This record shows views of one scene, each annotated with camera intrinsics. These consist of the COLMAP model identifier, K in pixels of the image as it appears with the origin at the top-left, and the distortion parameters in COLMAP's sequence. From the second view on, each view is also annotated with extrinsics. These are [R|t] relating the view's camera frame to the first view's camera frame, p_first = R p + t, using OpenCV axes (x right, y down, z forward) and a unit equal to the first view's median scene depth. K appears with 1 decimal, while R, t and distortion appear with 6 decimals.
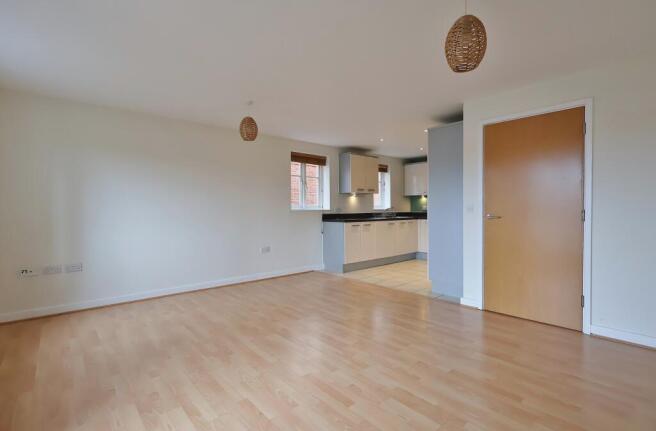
lens RADIAL K [[304.0, 0, 325.7], [0, 304.0, 215.6], [0, 0, 1]] dist [-0.004530, -0.000072]
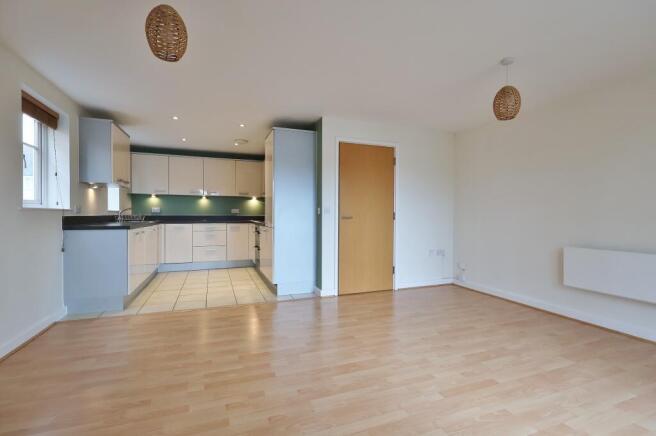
lens RADIAL K [[304.0, 0, 326.8], [0, 304.0, 219.4], [0, 0, 1]] dist [-0.004530, -0.000072]
pose [[0.355601, -0.006986, 0.934612, -0.613191], [0.011985, 0.999924, 0.002914, 0.007068], [-0.934561, 0.010165, 0.355658, 0.610419]]
